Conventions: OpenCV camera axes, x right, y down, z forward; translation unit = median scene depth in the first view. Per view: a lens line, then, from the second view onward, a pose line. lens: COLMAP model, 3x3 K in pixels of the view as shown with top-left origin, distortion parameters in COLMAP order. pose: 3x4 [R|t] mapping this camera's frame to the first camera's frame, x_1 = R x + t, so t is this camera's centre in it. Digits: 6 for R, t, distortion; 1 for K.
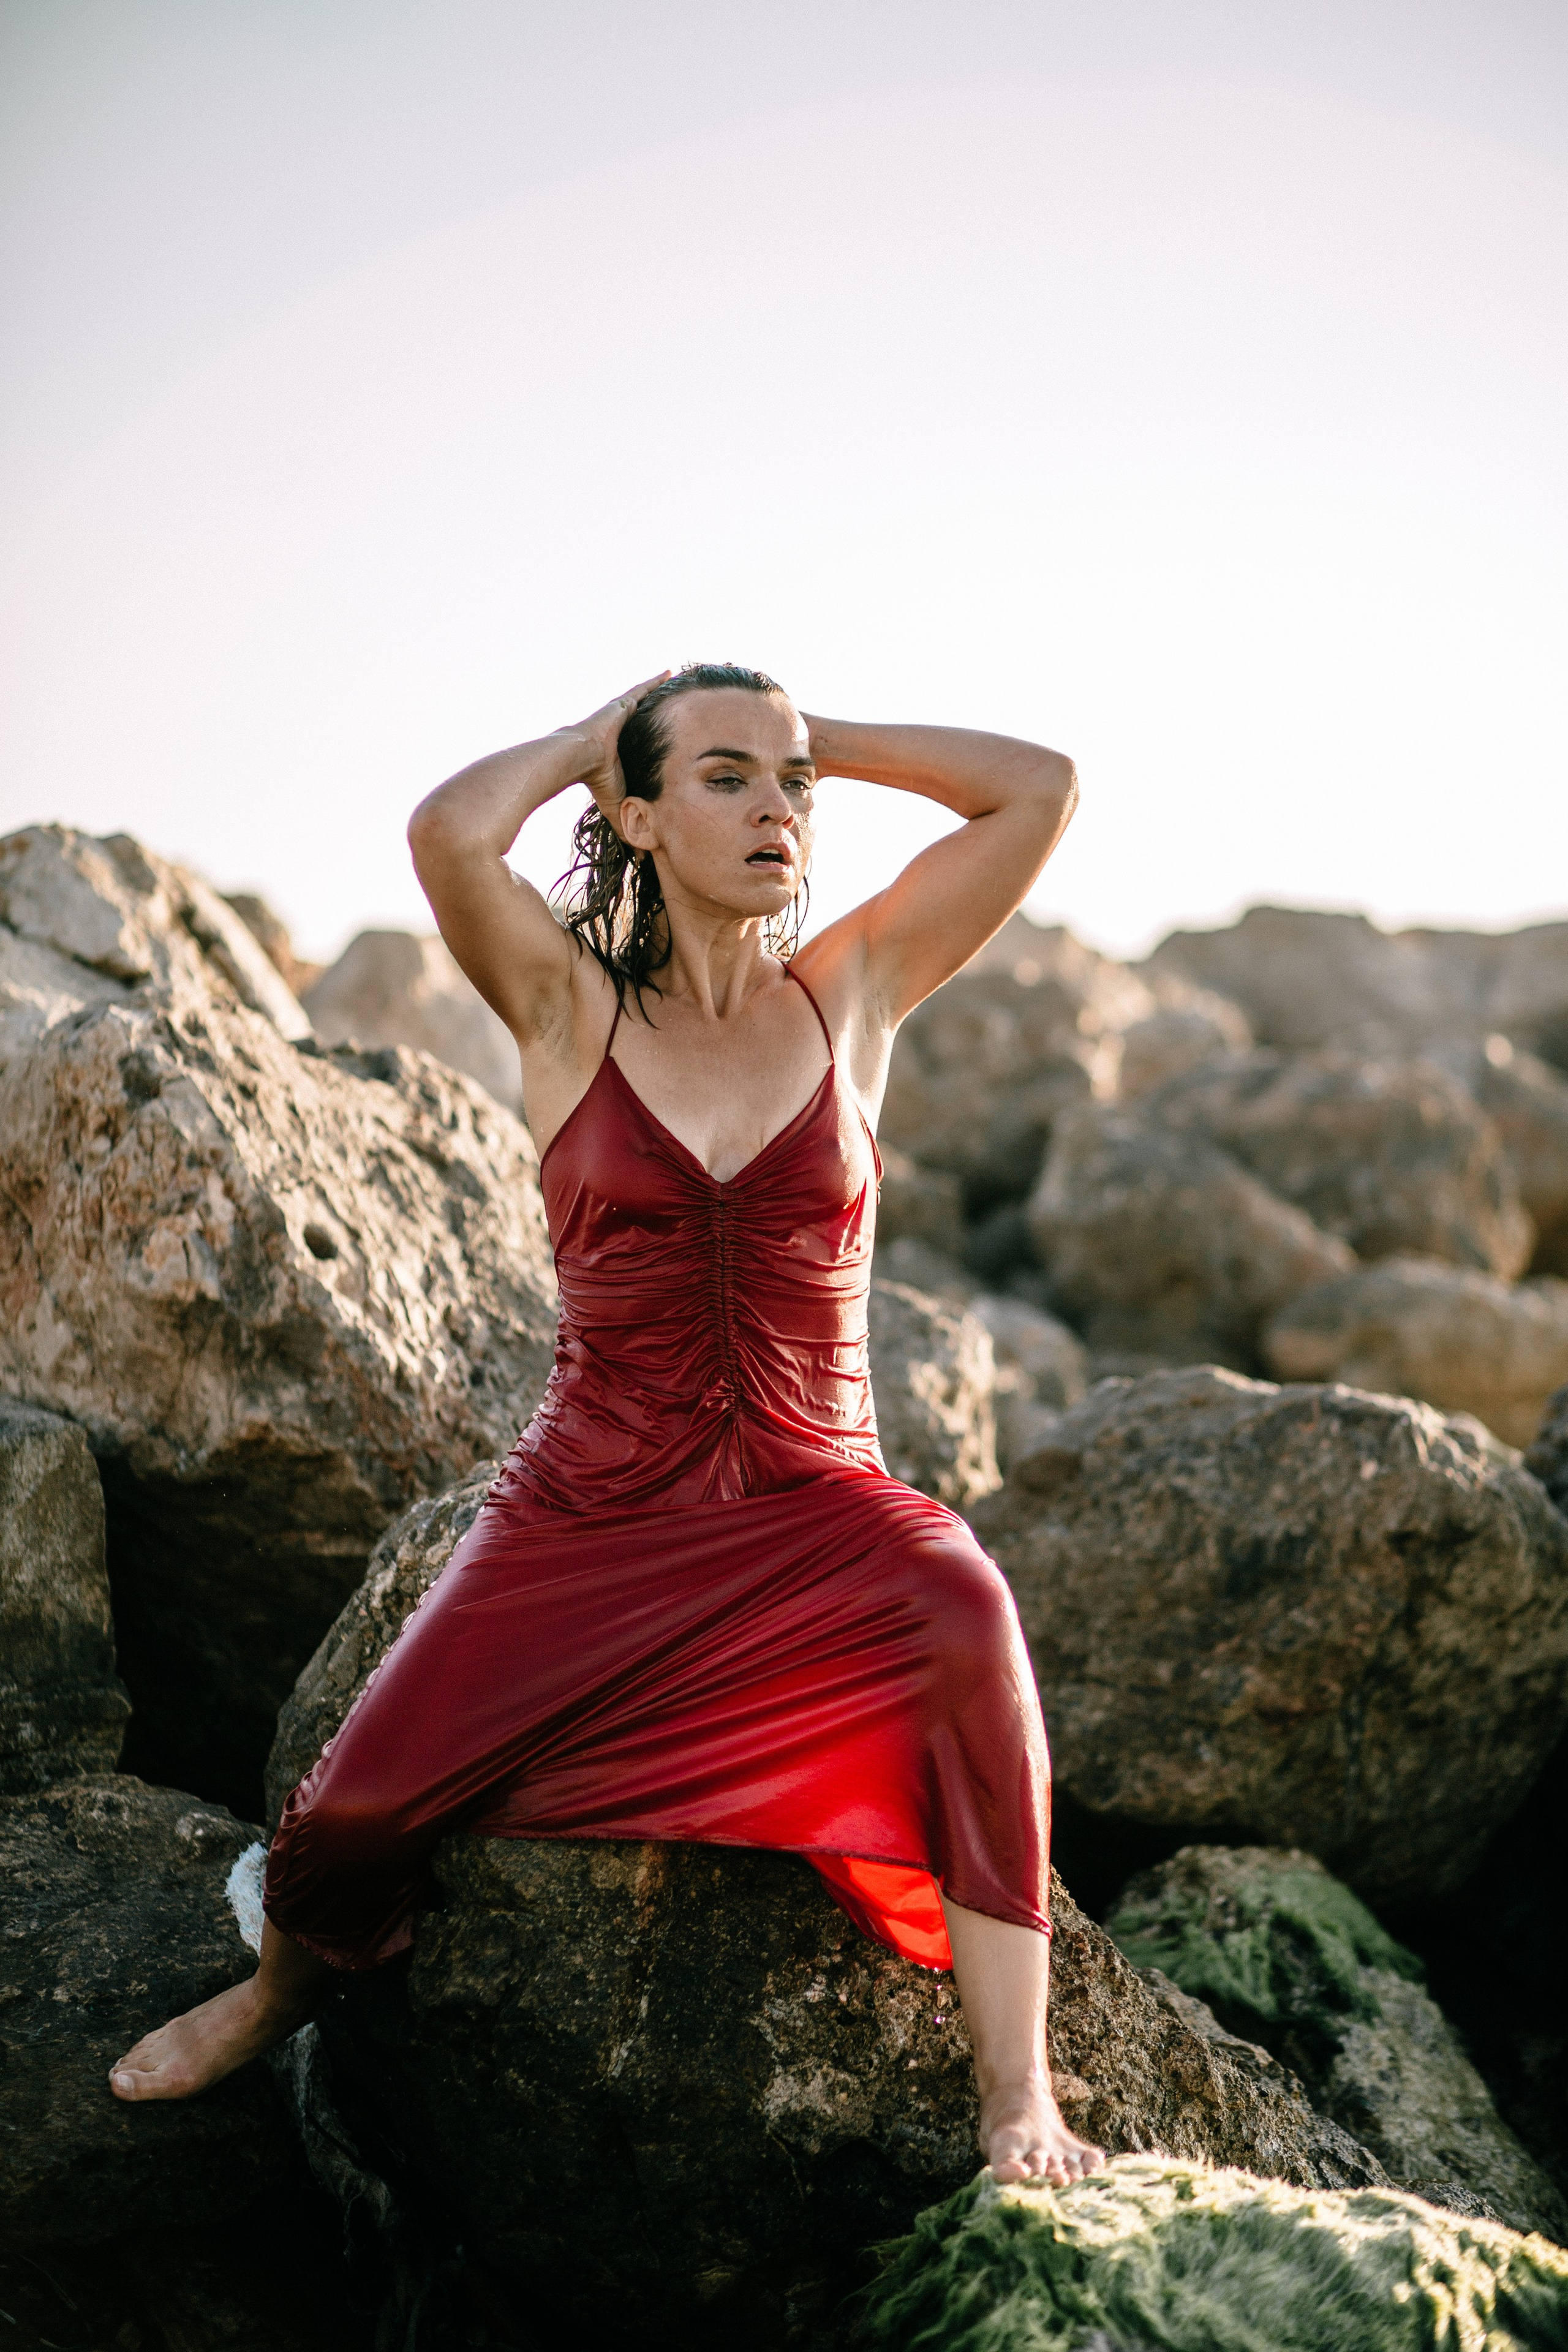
lens RADIAL K [[5706.4, 0, 792.7], [0, 5706.4, 1212.9], [0, 0, 1]] dist [-0.108947, 0.000000]
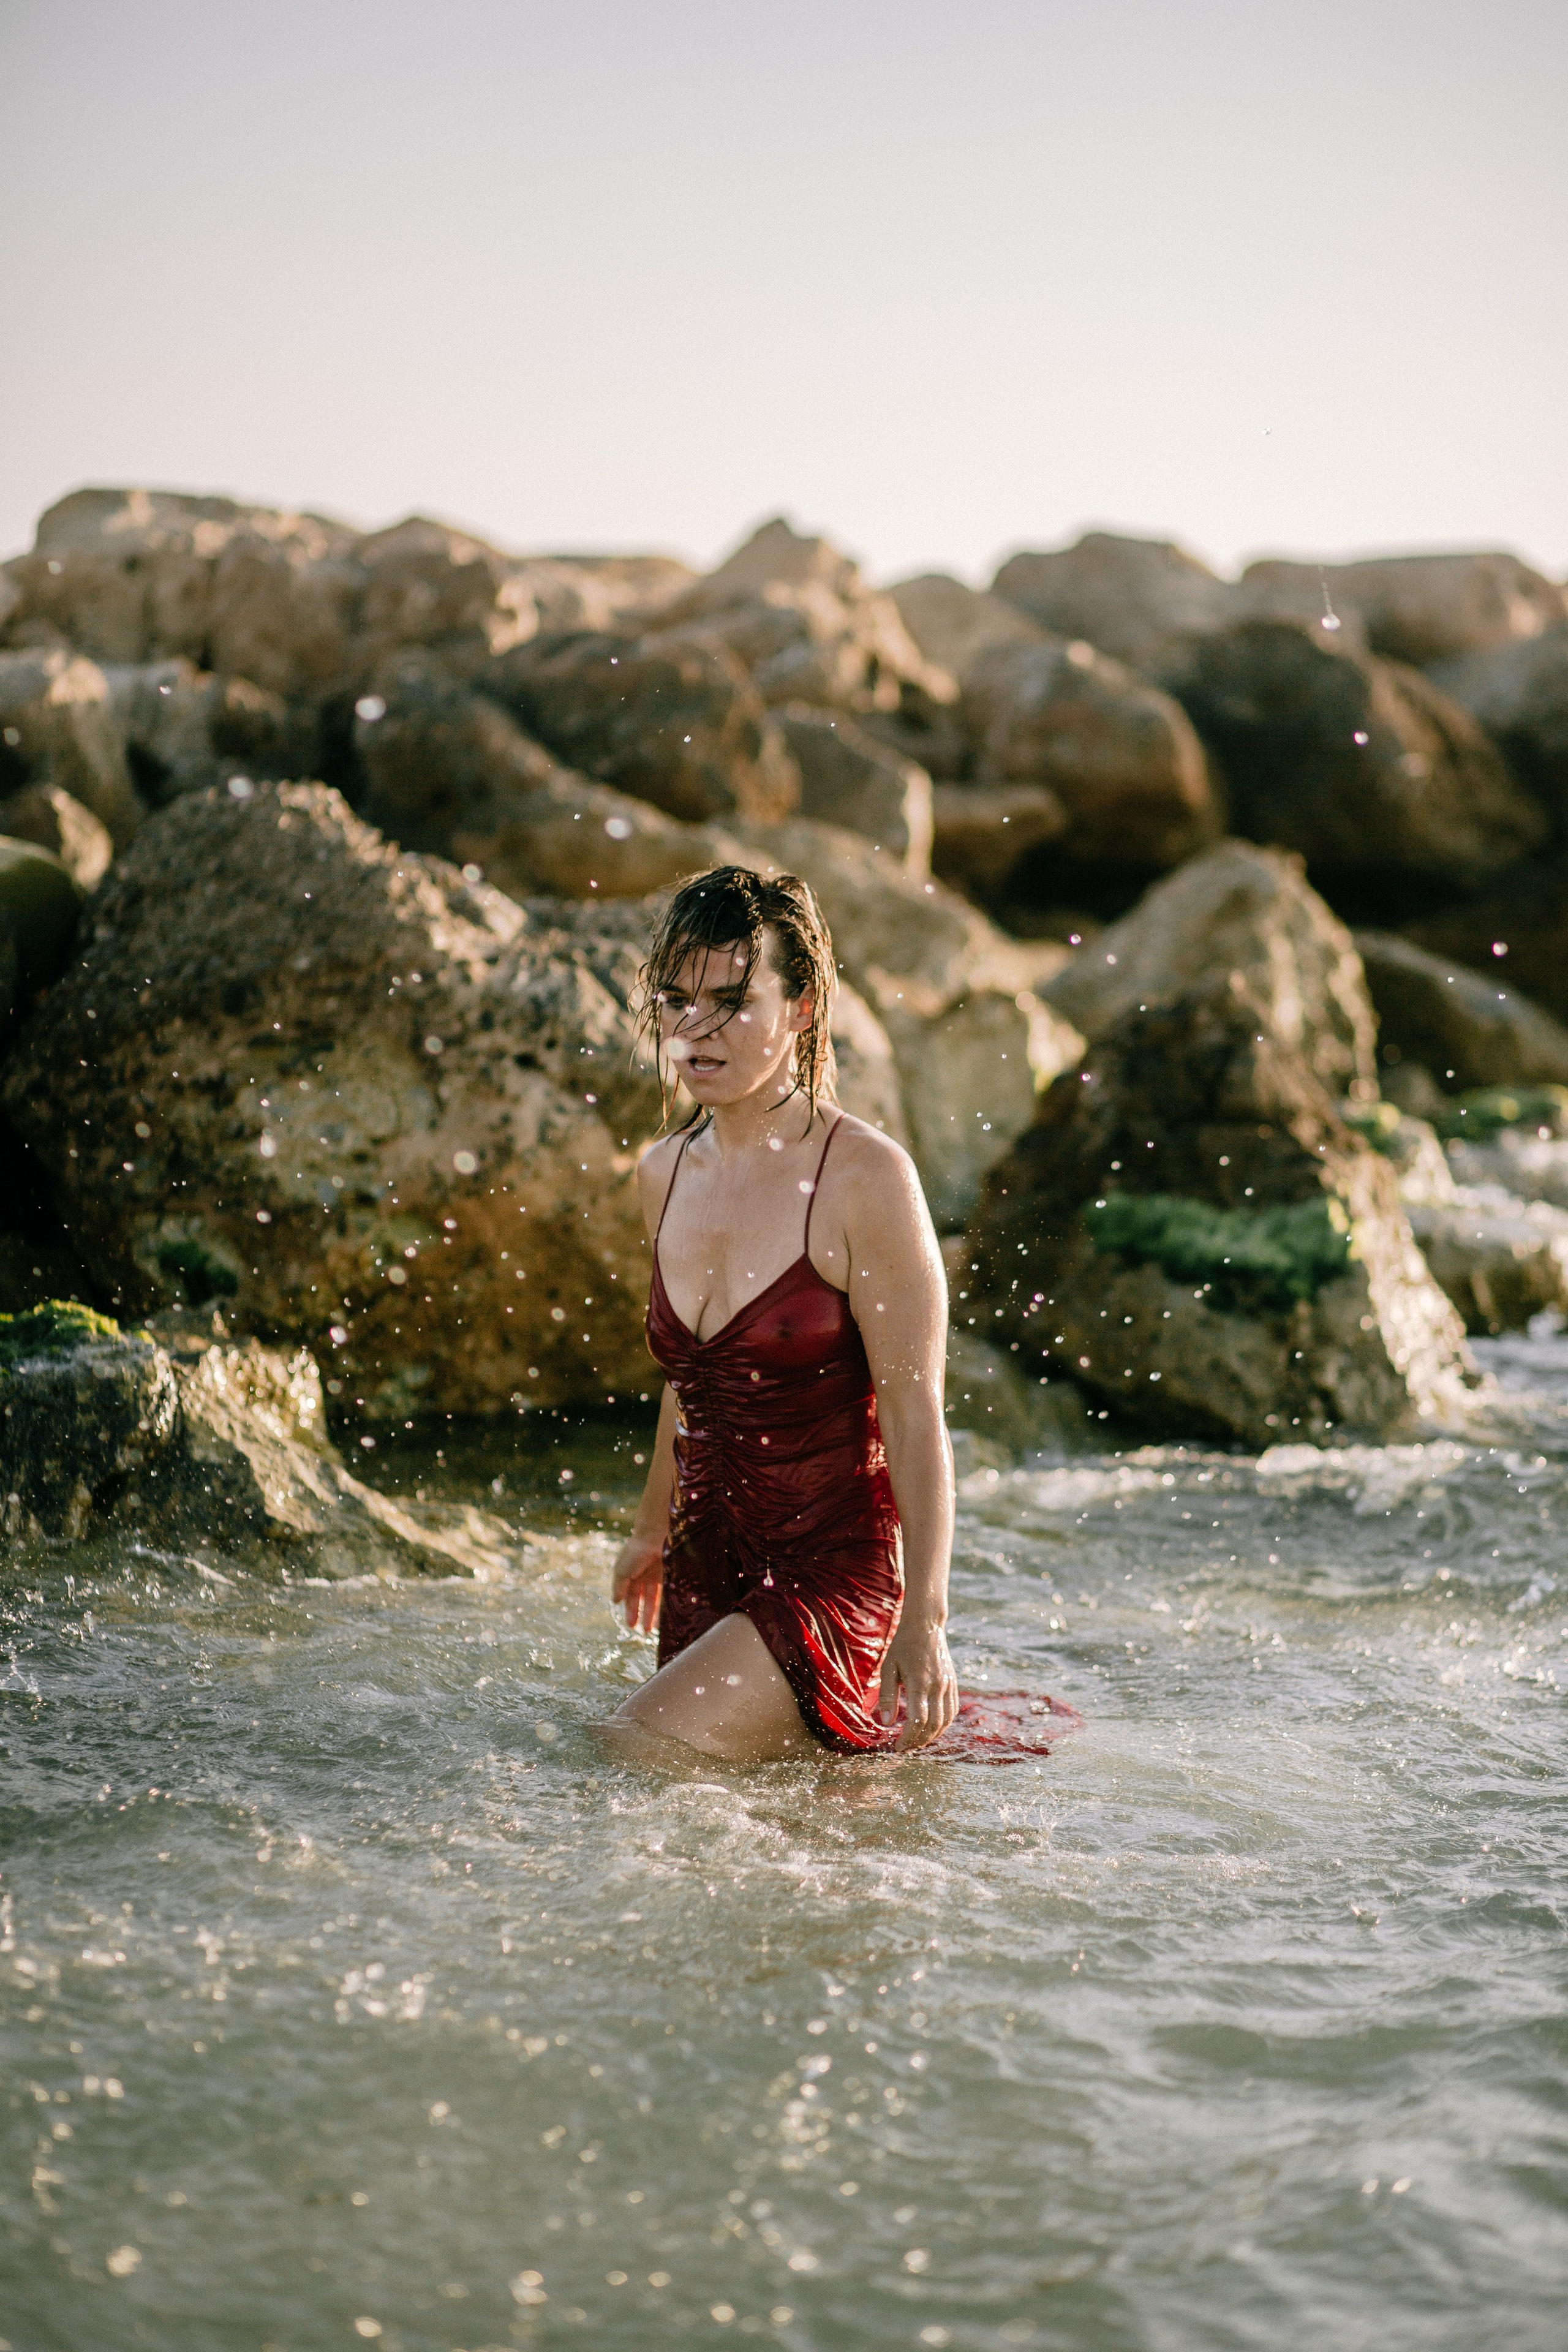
lens RADIAL K [[5706.4, 0, 783.7], [0, 5706.4, 1179.8], [0, 0, 1]] dist [-0.108947, 0.000000]
pose [[0.984462, 0.054830, -0.166818, 0.345489], [-0.046341, 0.997445, 0.054365, 0.023134], [0.169372, -0.045790, 0.984488, -0.216156]]
